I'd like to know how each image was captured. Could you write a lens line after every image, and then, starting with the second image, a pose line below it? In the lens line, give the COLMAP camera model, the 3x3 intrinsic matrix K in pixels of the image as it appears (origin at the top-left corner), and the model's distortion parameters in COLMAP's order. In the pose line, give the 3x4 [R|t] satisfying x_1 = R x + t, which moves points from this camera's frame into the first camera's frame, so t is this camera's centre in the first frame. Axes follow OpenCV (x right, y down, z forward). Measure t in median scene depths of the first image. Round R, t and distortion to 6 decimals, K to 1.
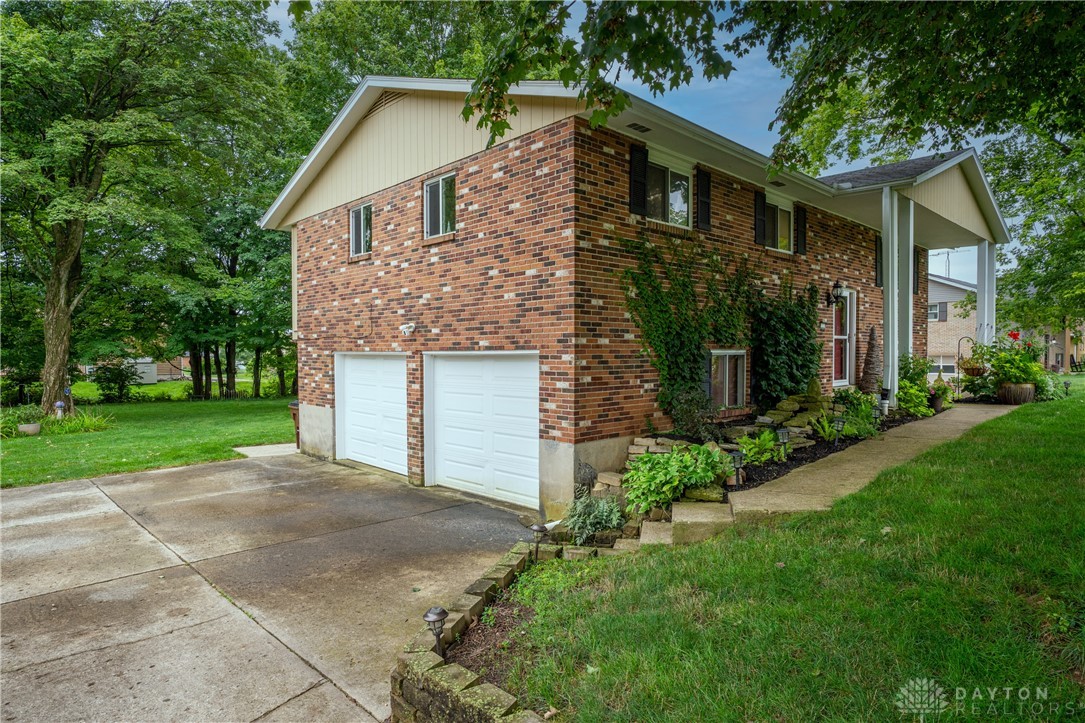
lens RADIAL K [[620.4, 0, 542.5], [0, 620.4, 361.5], [0, 0, 1]] dist [0.005816, 0.000544]
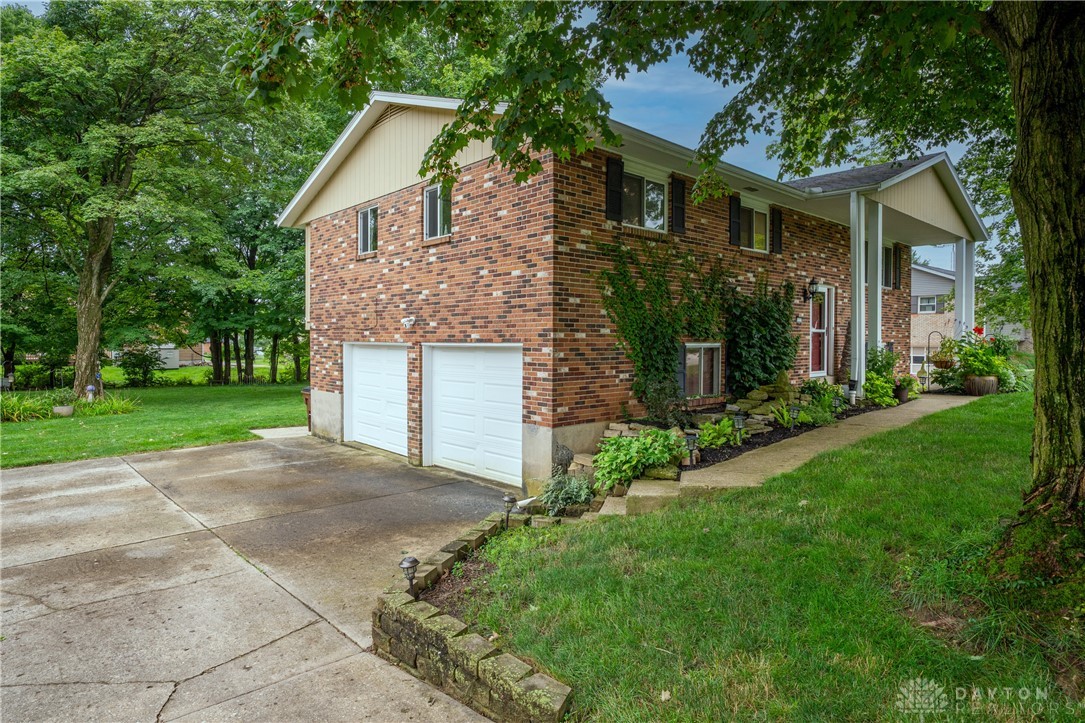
lens RADIAL K [[613.5, 0, 539.7], [0, 613.5, 343.6], [0, 0, 1]] dist [0.005302, 0.000875]
pose [[0.999701, 0.006257, -0.023648, 0.039342], [-0.006467, 0.999940, -0.008841, -0.006103], [0.023591, 0.008991, 0.999681, -0.074561]]
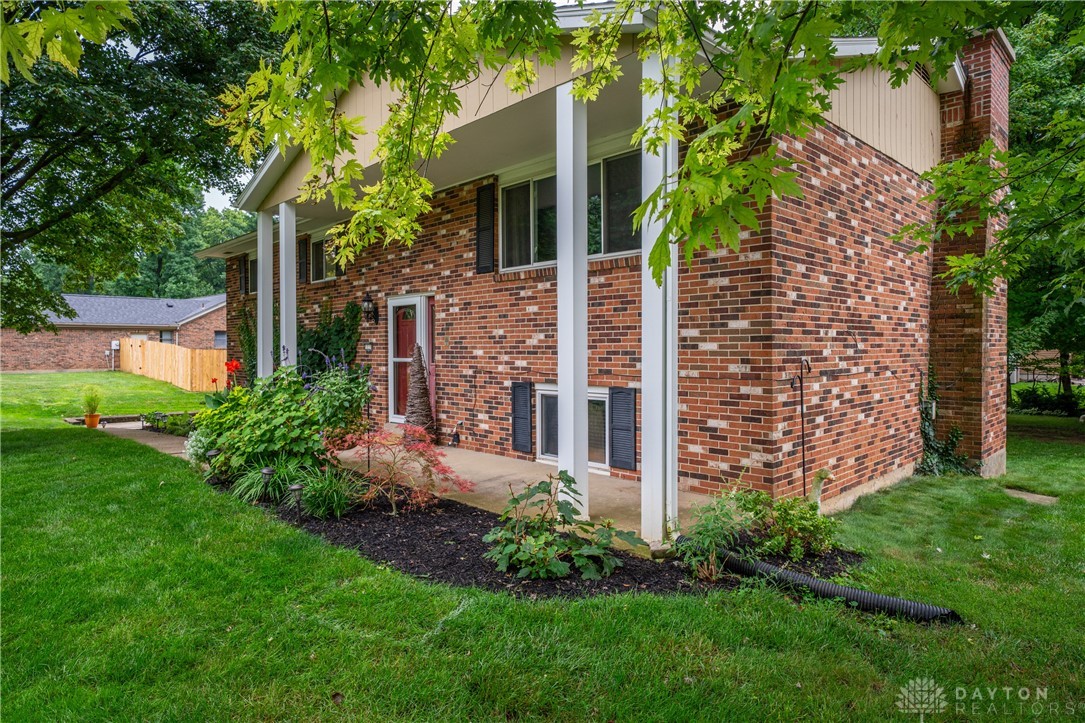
lens RADIAL K [[620.4, 0, 542.5], [0, 620.4, 361.5], [0, 0, 1]] dist [0.005816, 0.000544]
pose [[0.006871, 0.029077, -0.999554, 1.616760], [-0.007435, 0.999551, 0.029026, -0.078295], [0.999949, 0.007232, 0.007084, 1.511897]]
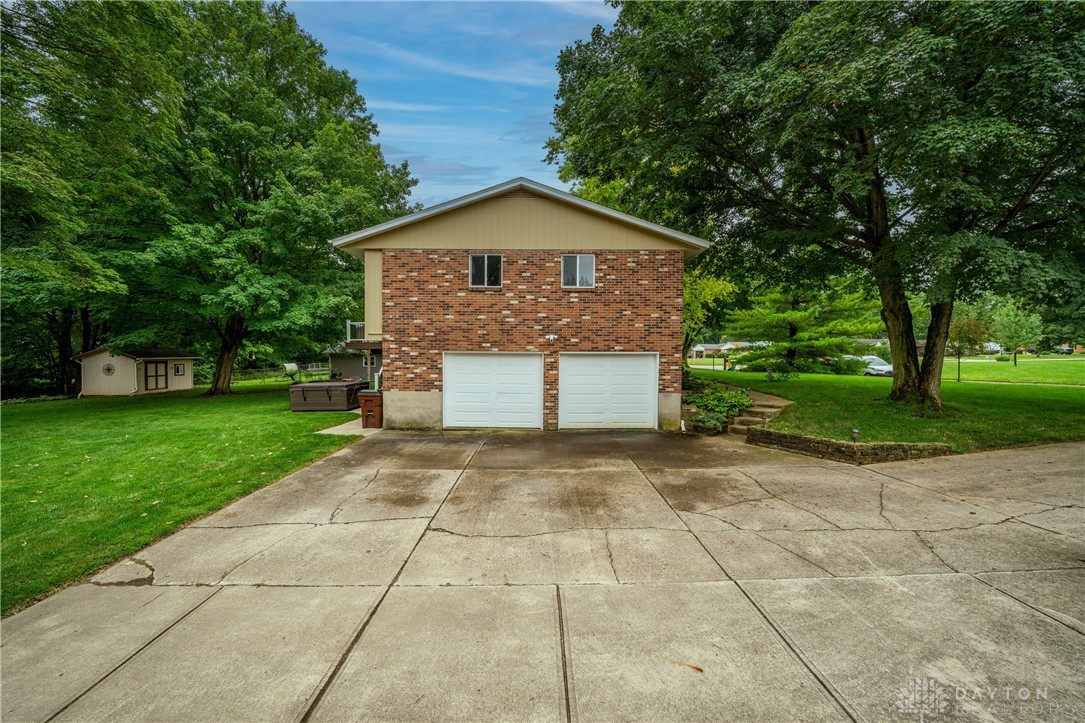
lens RADIAL K [[404.5, 0, 542.5], [0, 404.5, 361.5], [0, 0, 1]] dist [-0.000223, -0.000045]
pose [[0.690221, -0.006374, 0.723570, -1.007212], [0.003806, 0.999979, 0.005178, 0.004892], [-0.723588, -0.000821, 0.690231, 0.249985]]
